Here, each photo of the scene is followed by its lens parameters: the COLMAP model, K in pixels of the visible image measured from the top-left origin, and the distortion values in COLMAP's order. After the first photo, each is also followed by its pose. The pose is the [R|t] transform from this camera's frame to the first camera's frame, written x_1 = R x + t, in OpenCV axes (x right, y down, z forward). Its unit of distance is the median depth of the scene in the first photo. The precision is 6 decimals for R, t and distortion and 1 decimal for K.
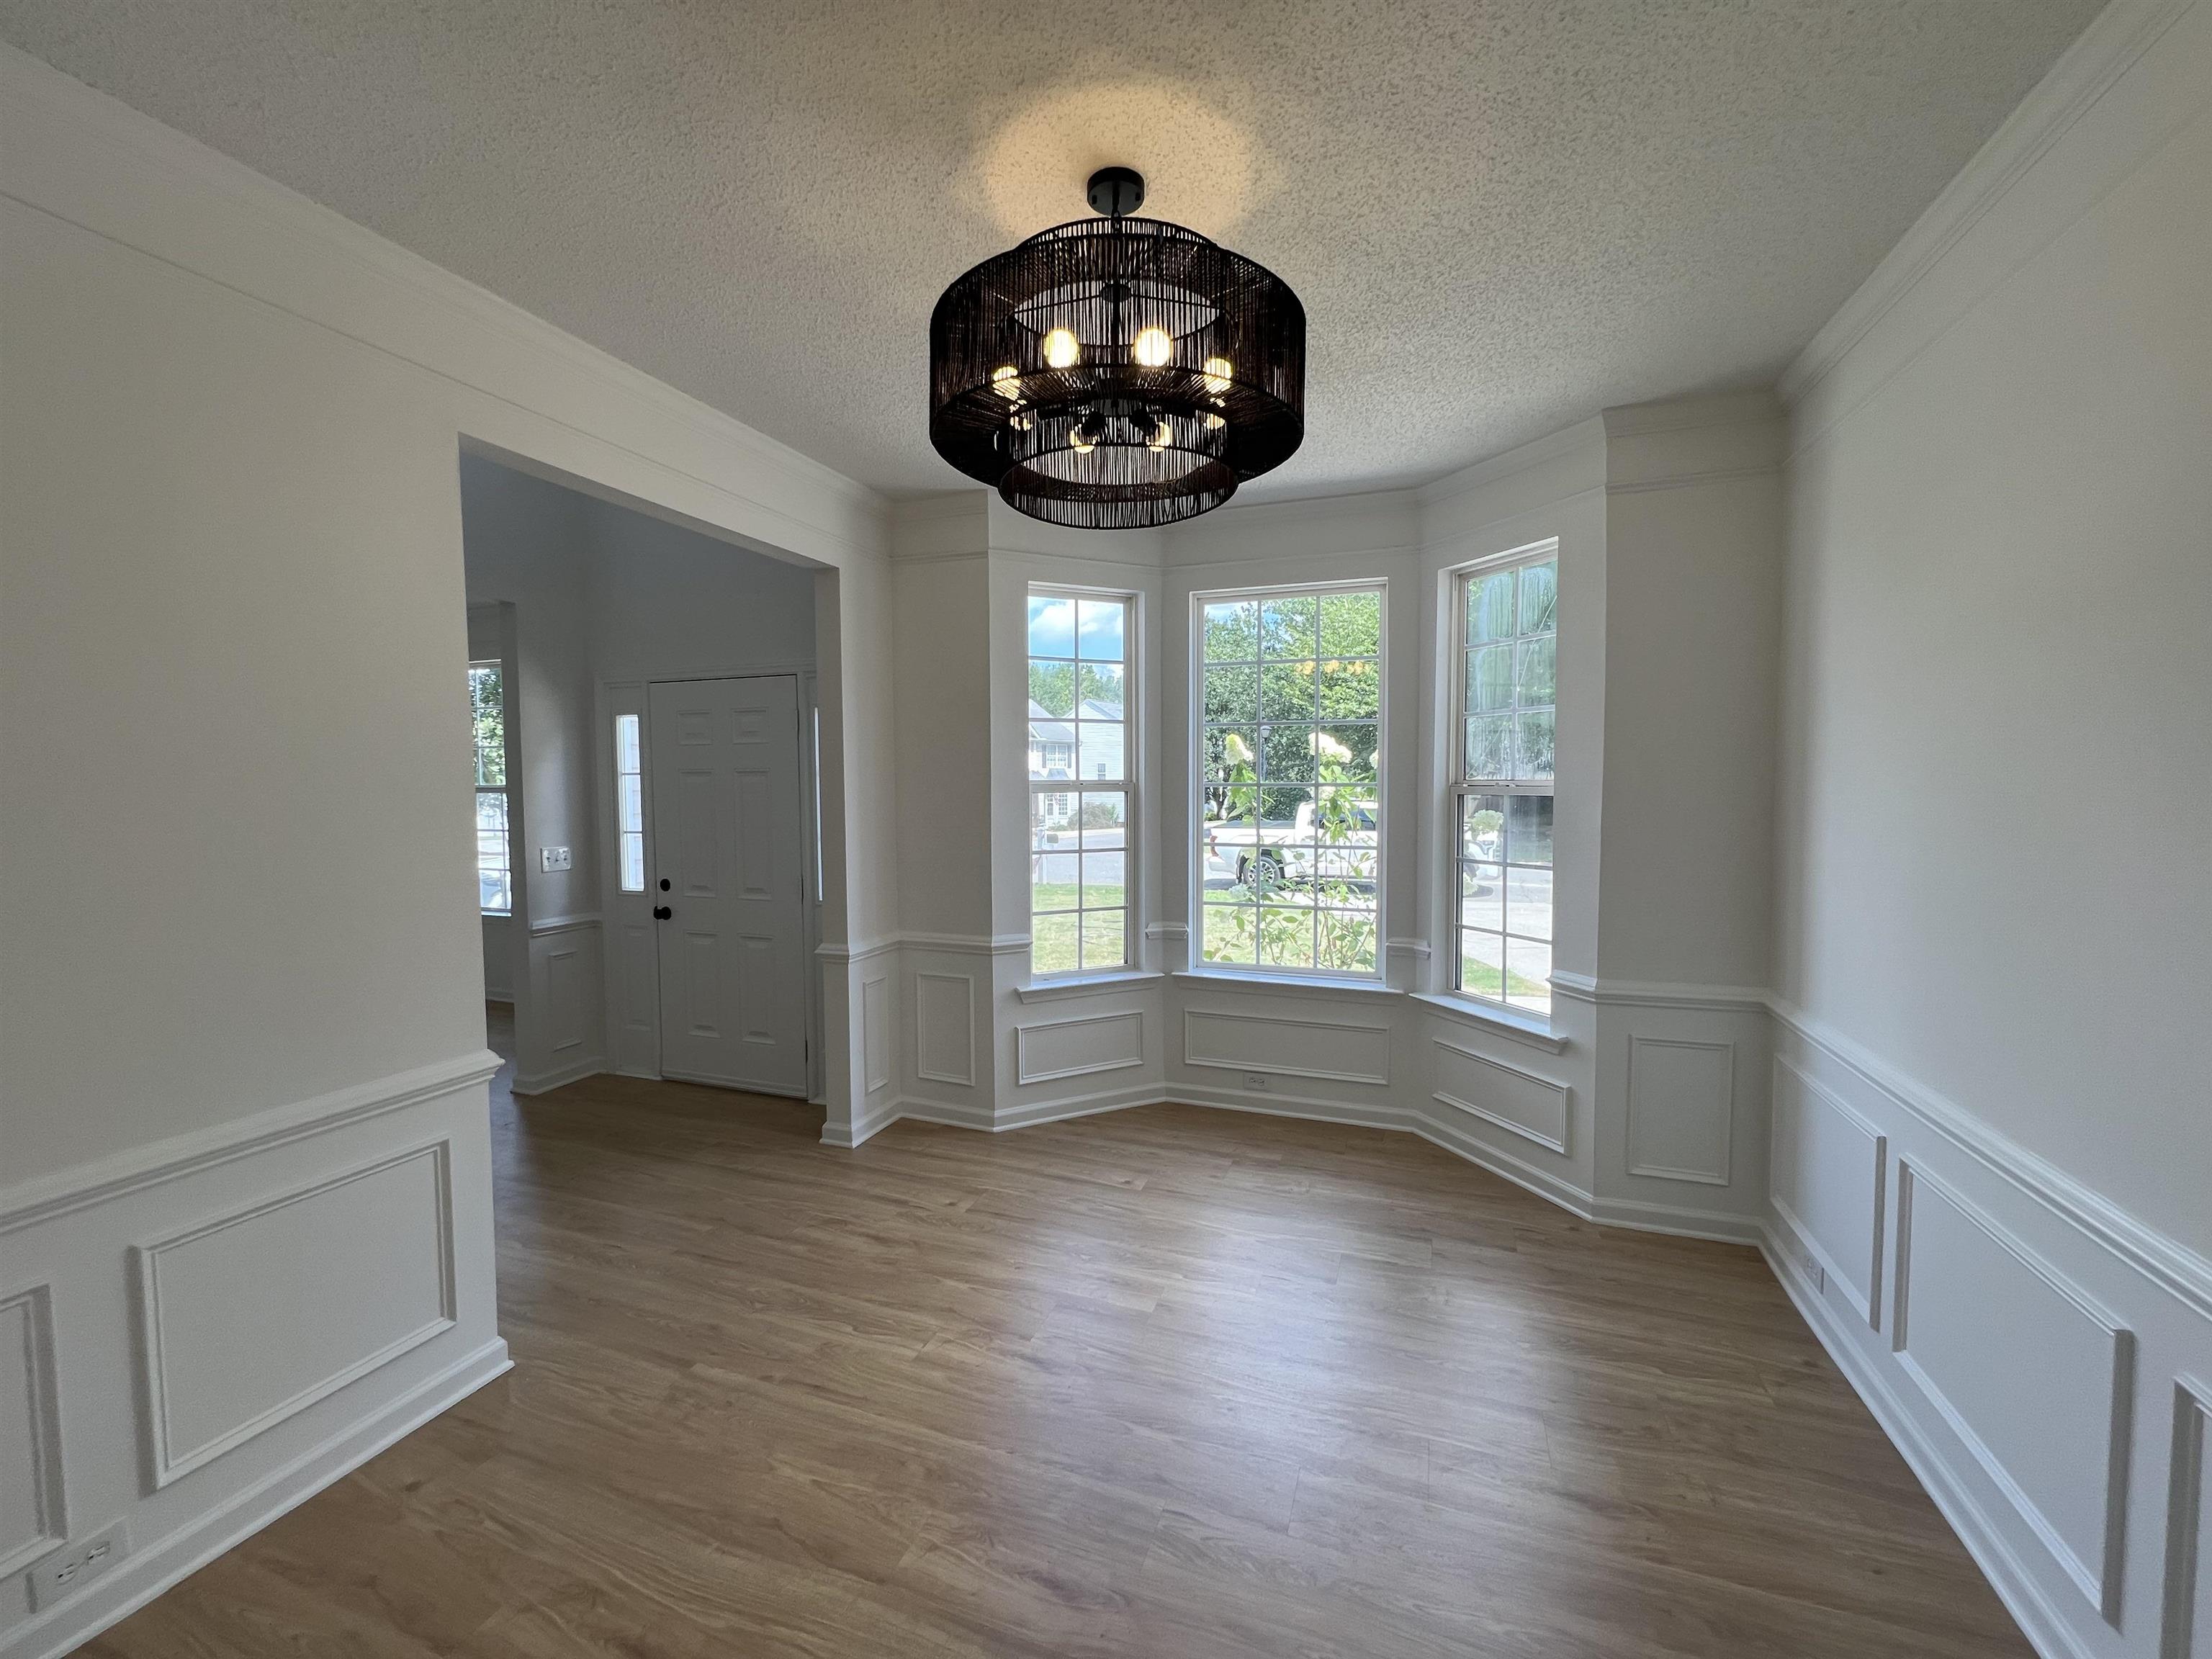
lens RADIAL K [[887.3, 0, 1107.8], [0, 887.3, 821.8], [0, 0, 1]] dist [-0.000879, -0.000342]
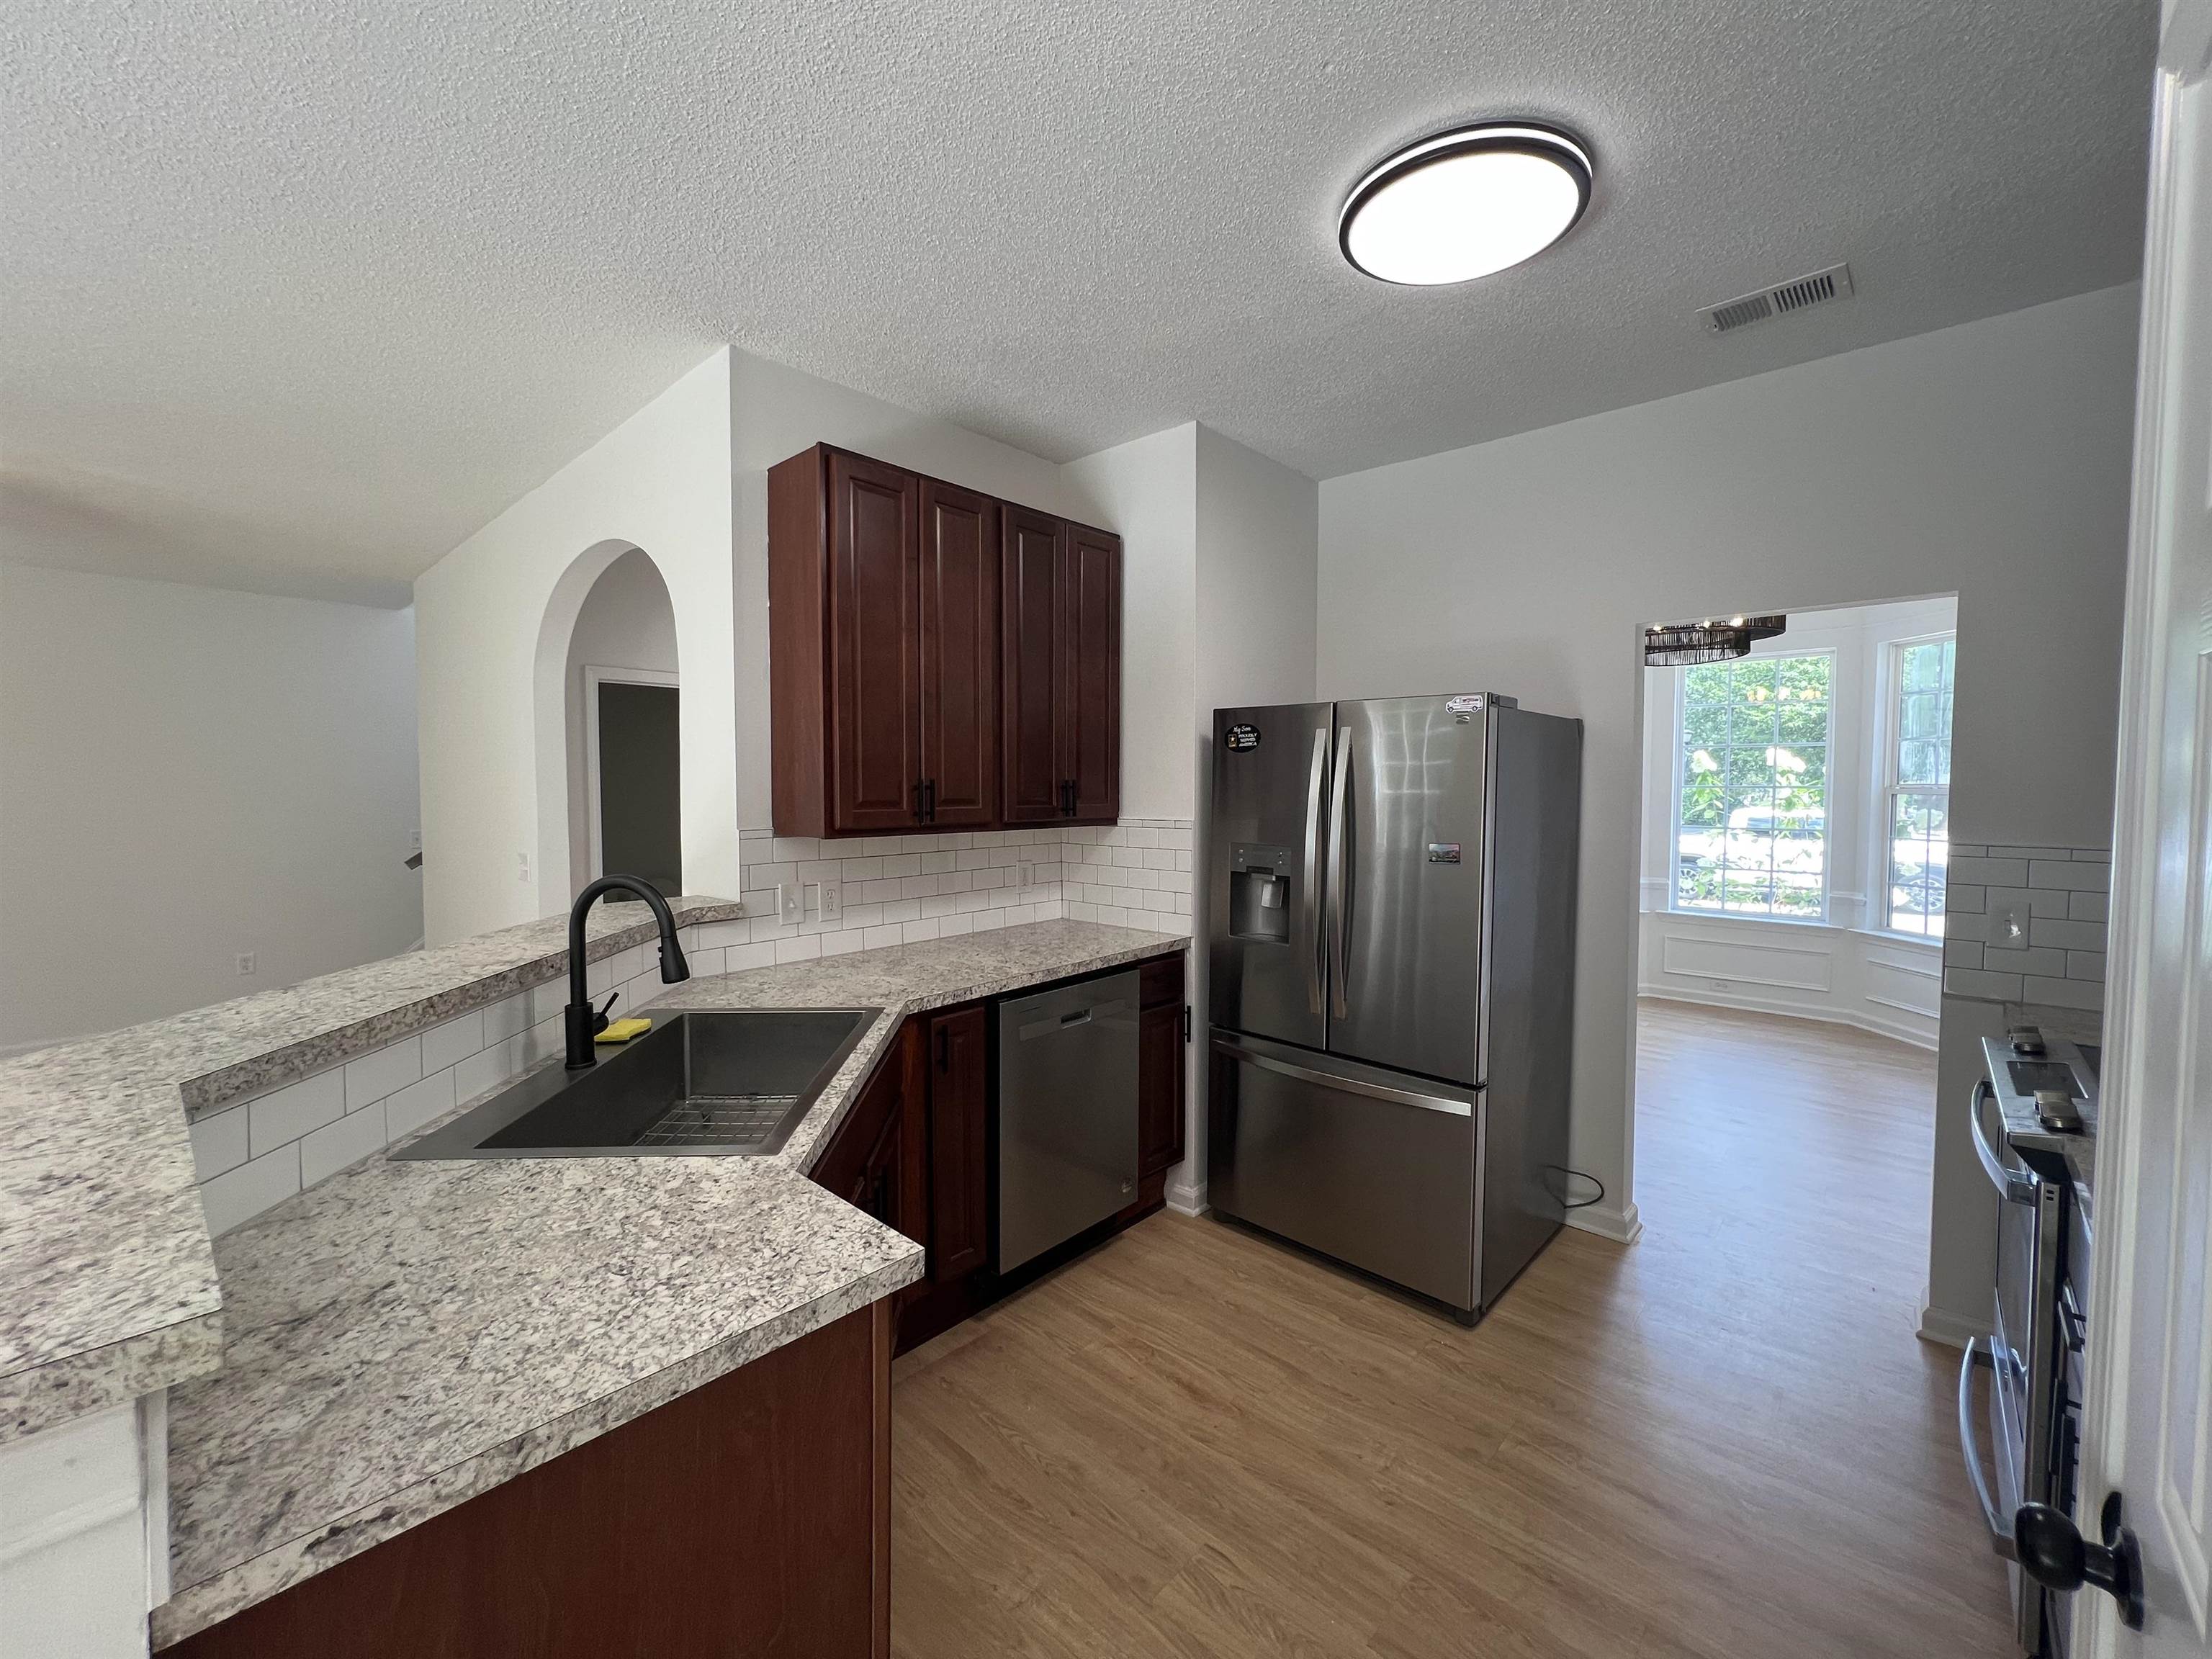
lens RADIAL K [[888.5, 0, 1103.9], [0, 888.5, 819.4], [0, 0, 1]] dist [-0.002956, 0.000185]
pose [[0.923617, 0.021461, -0.382716, -0.217265], [-0.023486, 0.999724, -0.000620, 0.036740], [0.382597, 0.009561, 0.923866, -0.745932]]
